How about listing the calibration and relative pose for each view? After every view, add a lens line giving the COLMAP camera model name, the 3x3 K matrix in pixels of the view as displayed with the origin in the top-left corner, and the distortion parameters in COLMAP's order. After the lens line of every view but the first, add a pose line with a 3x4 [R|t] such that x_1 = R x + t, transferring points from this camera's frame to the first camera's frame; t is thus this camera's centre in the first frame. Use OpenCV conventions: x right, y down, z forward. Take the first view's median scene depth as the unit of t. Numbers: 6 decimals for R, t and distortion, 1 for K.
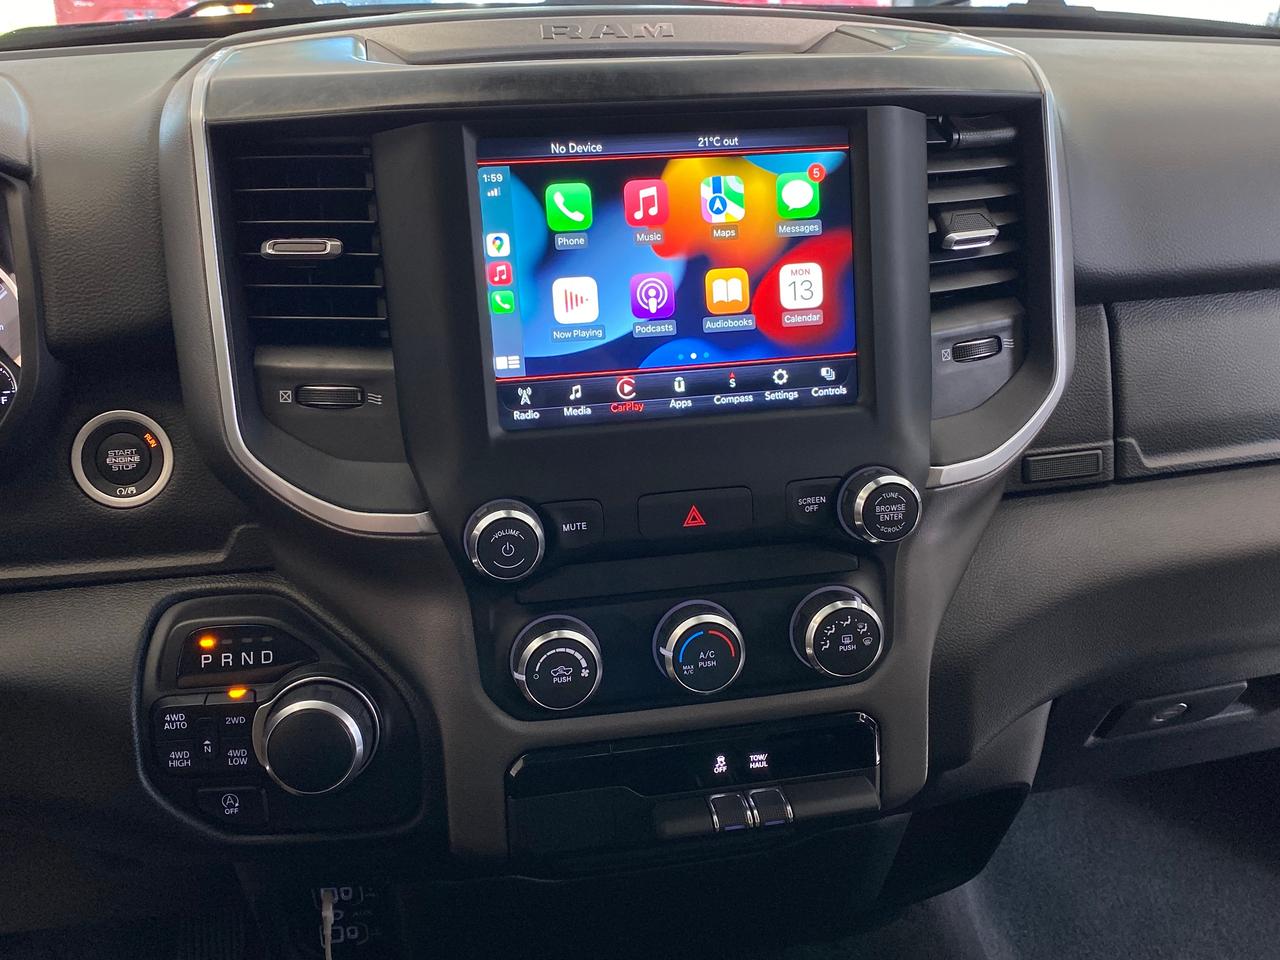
lens RADIAL K [[1109.0, 0, 628.5], [0, 1109.0, 472.6], [0, 0, 1]] dist [0.097245, -0.002612]
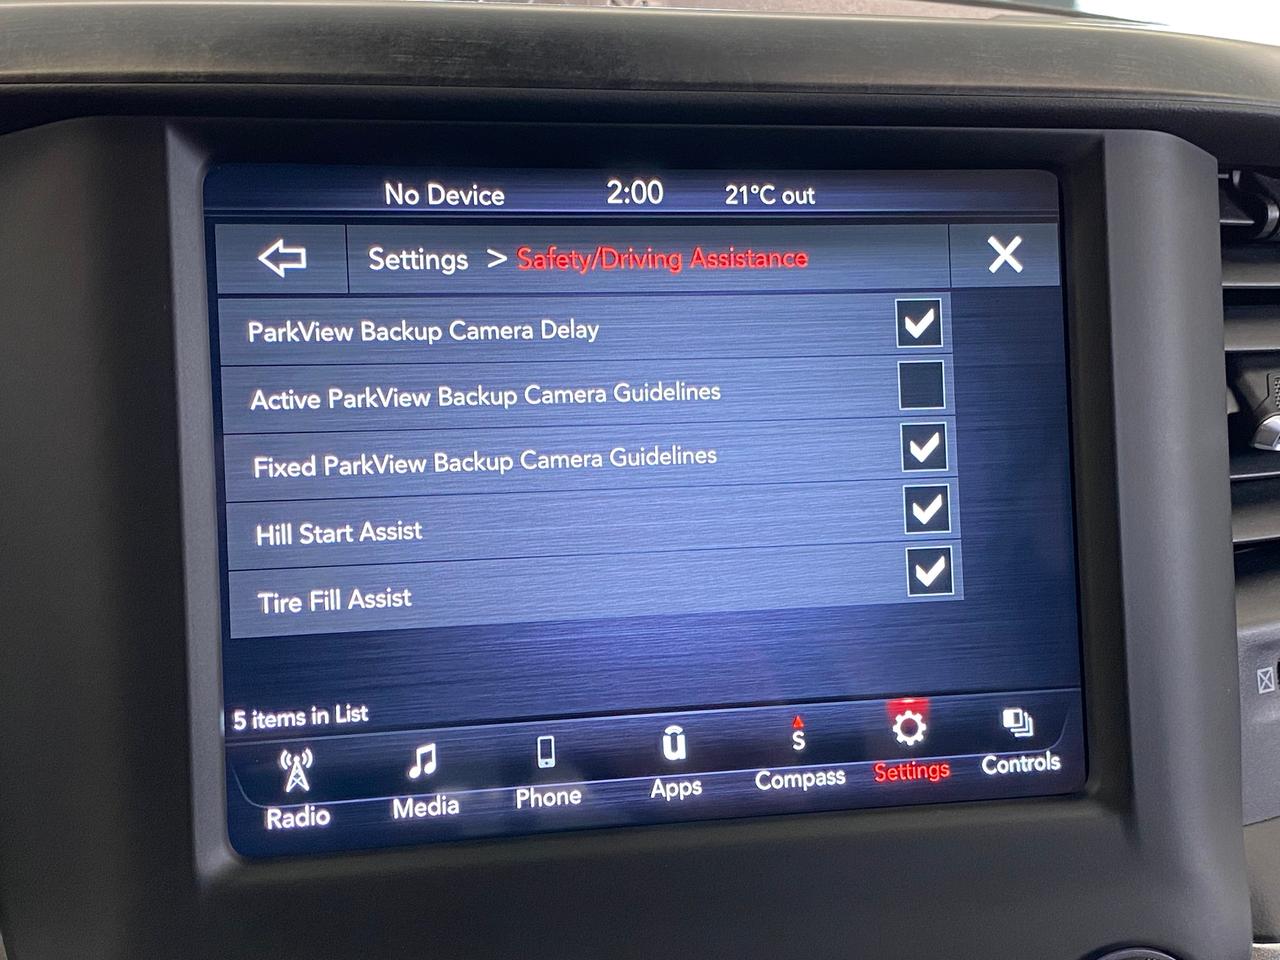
lens RADIAL K [[1674.8, 0, 641.7], [0, 1674.8, 481.1], [0, 0, 1]] dist [0.036506, 0.000000]
pose [[0.999060, 0.025023, 0.035389, 0.008570], [-0.018480, 0.984496, -0.174430, -0.065921], [-0.039205, 0.173612, 0.984033, 0.356269]]
